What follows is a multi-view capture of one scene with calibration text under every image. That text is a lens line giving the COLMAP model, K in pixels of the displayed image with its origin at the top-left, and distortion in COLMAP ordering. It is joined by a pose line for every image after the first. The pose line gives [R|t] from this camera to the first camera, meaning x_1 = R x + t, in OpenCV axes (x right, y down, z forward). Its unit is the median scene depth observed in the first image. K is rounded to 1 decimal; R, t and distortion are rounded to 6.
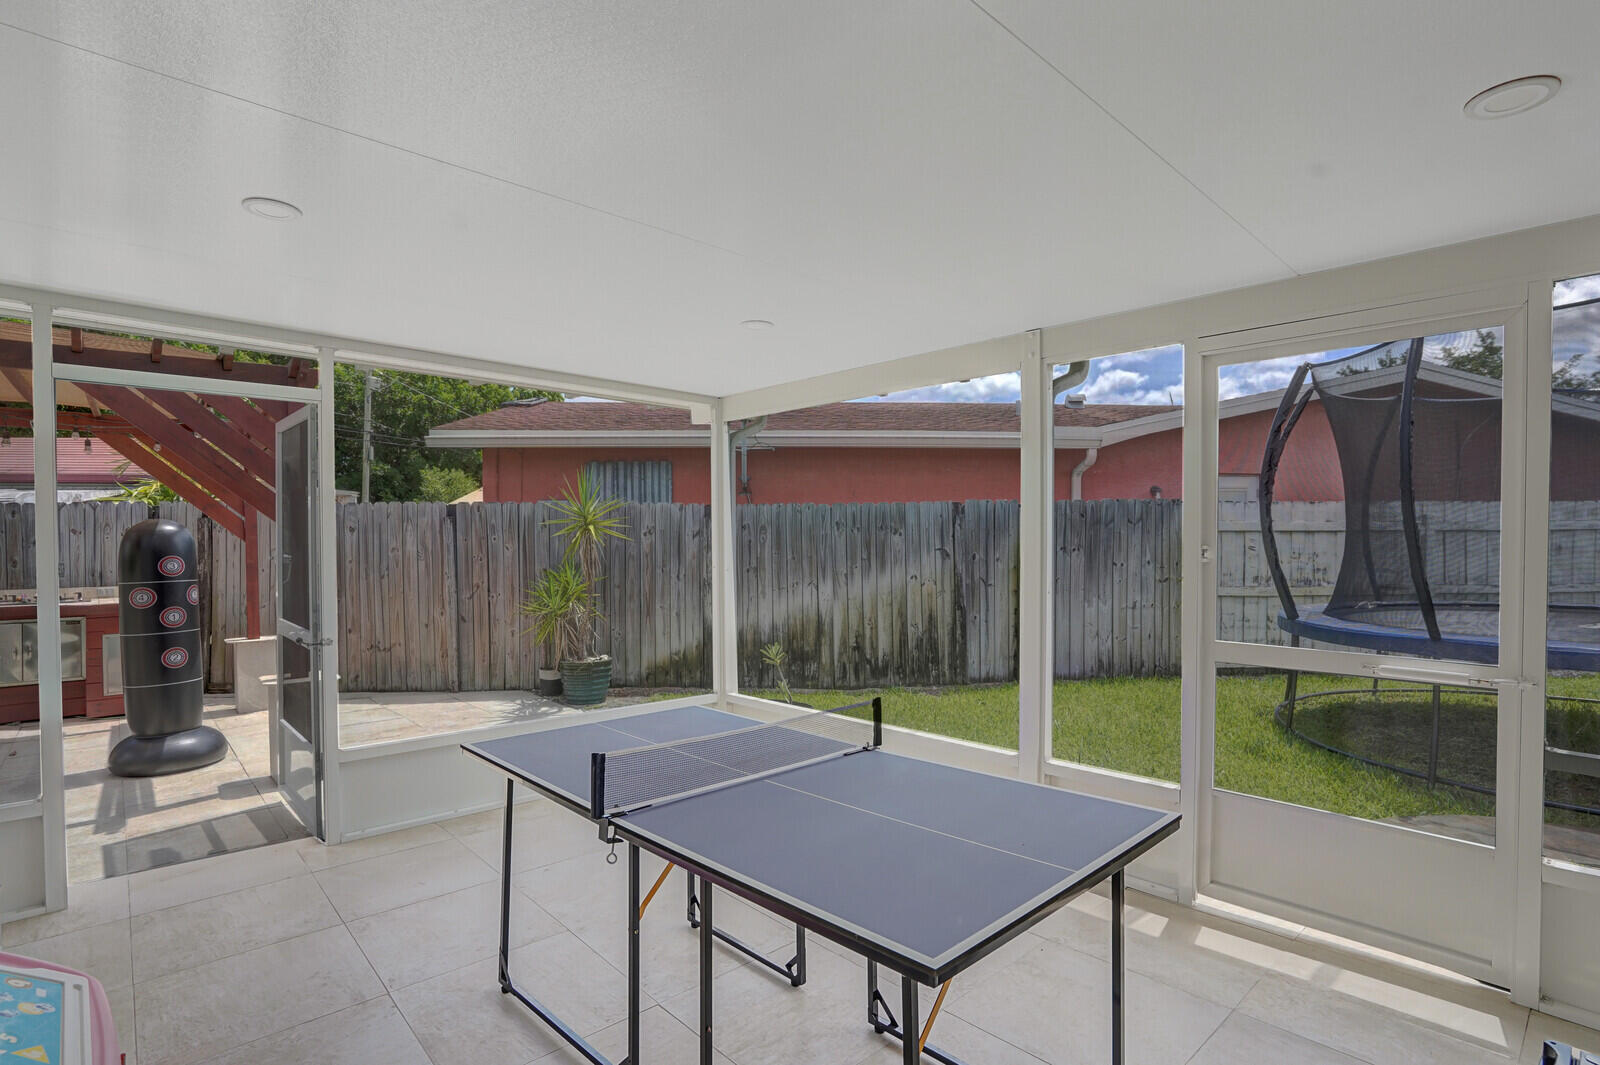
lens RADIAL K [[830.1, 0, 806.6], [0, 830.1, 539.7], [0, 0, 1]] dist [-0.018263, -0.000031]
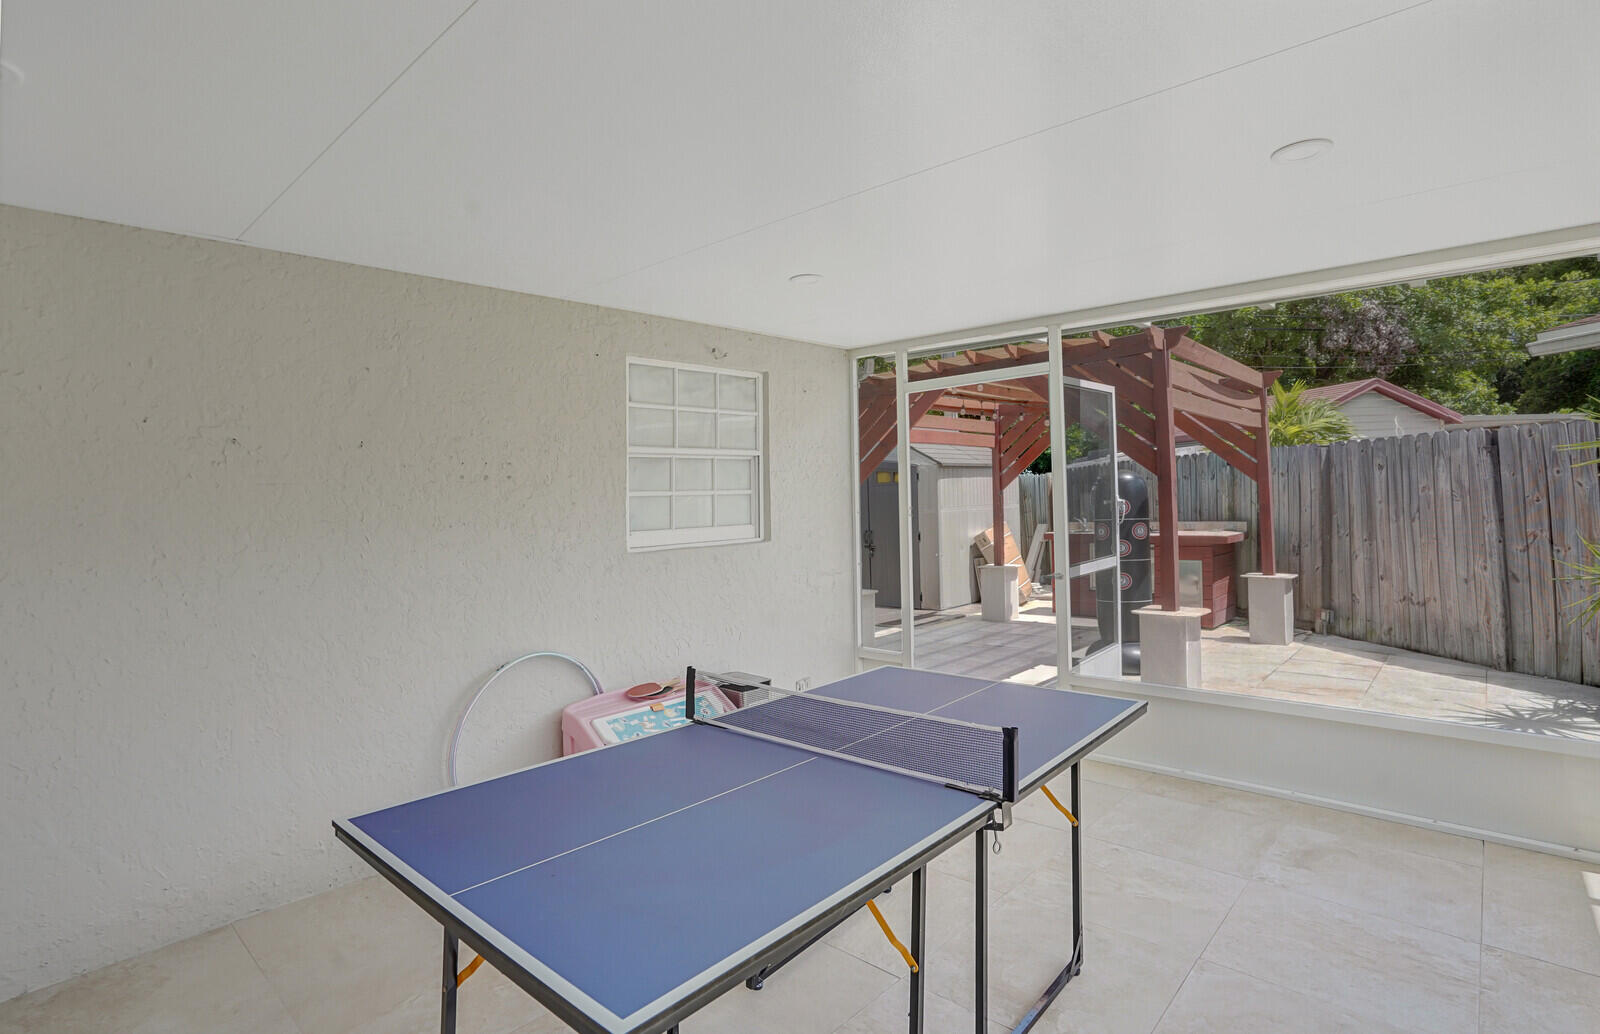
lens RADIAL K [[771.1, 0, 767.4], [0, 771.1, 503.3], [0, 0, 1]] dist [-0.005858, -0.001480]
pose [[0.073640, 0.007013, -0.997260, 0.242436], [0.034292, 0.999366, 0.009560, -0.003279], [0.996695, -0.034902, 0.073353, 0.262647]]
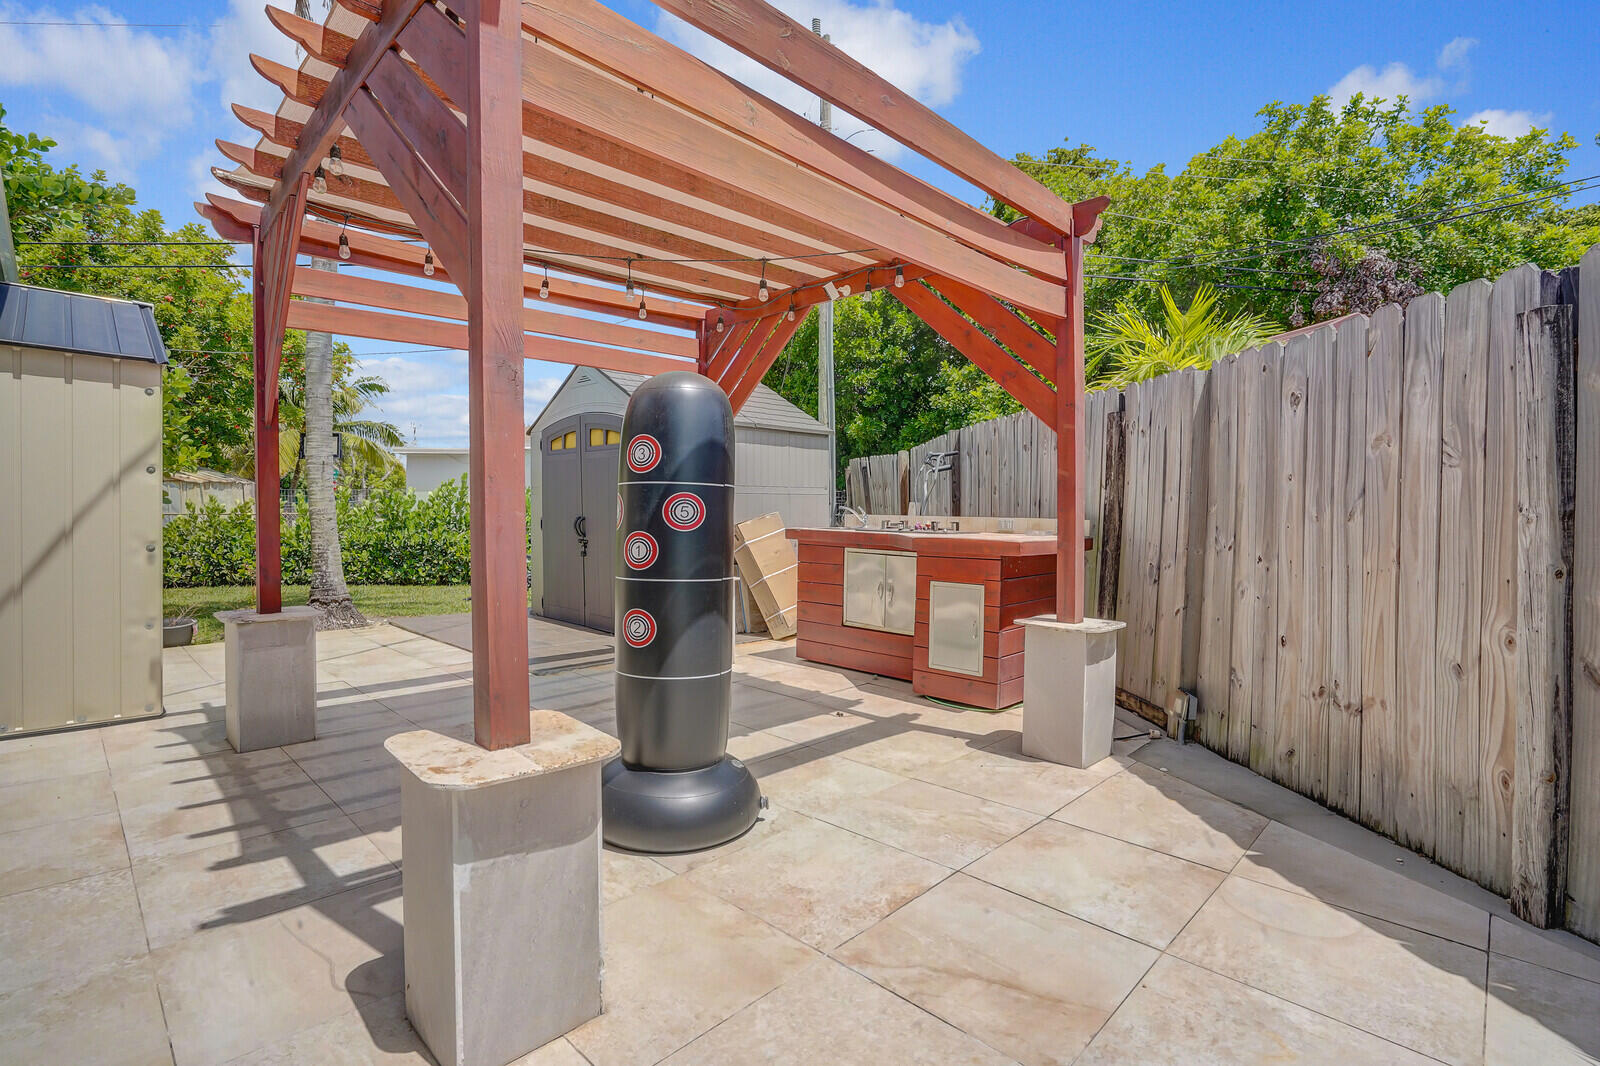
lens RADIAL K [[750.7, 0, 801.1], [0, 750.7, 533.4], [0, 0, 1]] dist [-0.014469, 0.002192]
pose [[0.066444, 0.047005, -0.996682, -0.191264], [-0.013470, 0.998841, 0.046209, 0.040887], [0.997699, 0.010355, 0.067001, 0.726948]]
